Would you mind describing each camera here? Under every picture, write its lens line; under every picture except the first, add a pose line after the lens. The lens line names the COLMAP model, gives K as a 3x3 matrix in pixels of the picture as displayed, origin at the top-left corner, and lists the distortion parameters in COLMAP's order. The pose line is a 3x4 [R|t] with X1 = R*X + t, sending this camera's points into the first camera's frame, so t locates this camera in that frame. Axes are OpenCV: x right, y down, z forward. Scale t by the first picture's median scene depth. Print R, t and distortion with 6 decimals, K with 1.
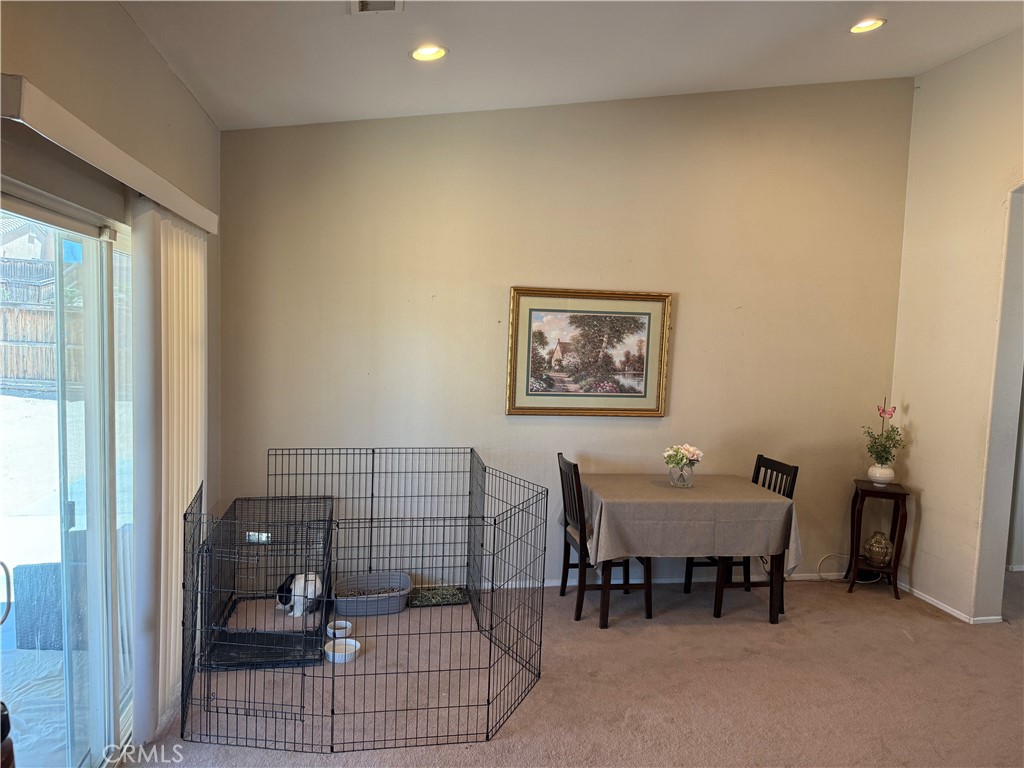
lens RADIAL K [[713.3, 0, 512.0], [0, 713.3, 384.0], [0, 0, 1]] dist [0.158713, -0.237437]
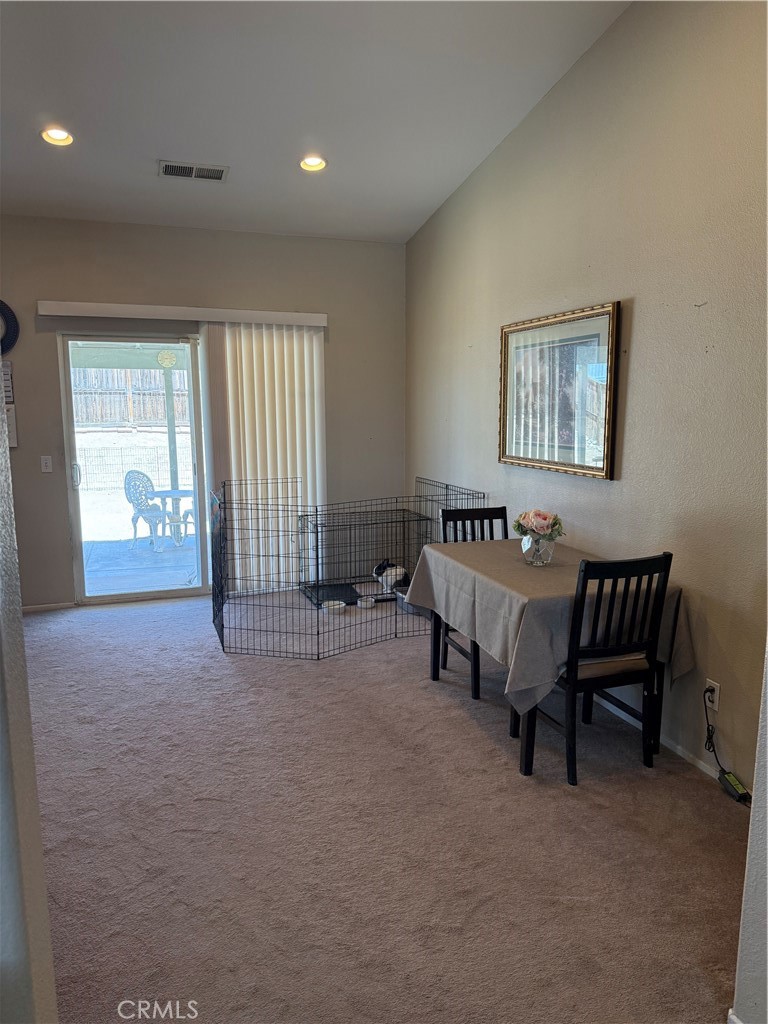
lens RADIAL K [[713.3, 0, 384.0], [0, 713.3, 512.0], [0, 0, 1]] dist [0.158713, -0.237437]
pose [[0.137146, 0.114508, -0.983910, 0.956599], [-0.070185, 0.991923, 0.105658, 0.018184], [0.988061, 0.054565, 0.144075, 0.732622]]
